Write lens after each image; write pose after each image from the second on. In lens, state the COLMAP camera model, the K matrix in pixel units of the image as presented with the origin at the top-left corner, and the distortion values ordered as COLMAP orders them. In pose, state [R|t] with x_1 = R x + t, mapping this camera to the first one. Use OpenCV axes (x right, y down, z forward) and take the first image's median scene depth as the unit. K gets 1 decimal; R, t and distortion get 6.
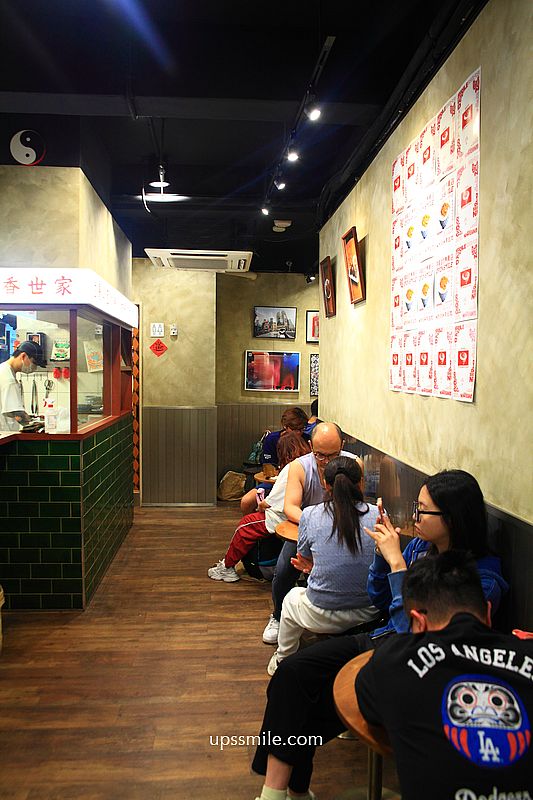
lens RADIAL K [[635.1, 0, 266.5], [0, 635.1, 400.0], [0, 0, 1]] dist [-0.001875, 0.007578]
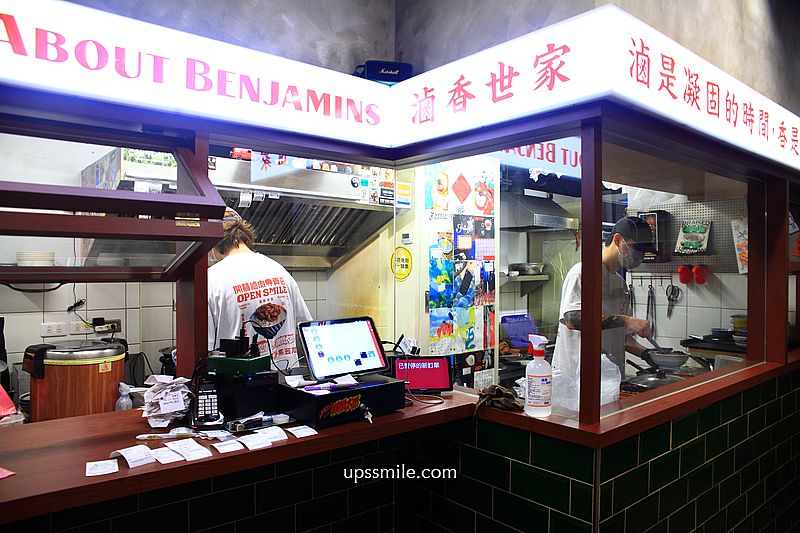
lens RADIAL K [[580.2, 0, 400.0], [0, 580.2, 266.5], [0, 0, 1]] dist [-0.101612, 0.094648]
pose [[0.589333, -0.009457, -0.807835, -0.077122], [-0.034180, 0.998744, -0.036627, -0.031957], [0.807167, 0.049198, 0.588270, 0.698846]]
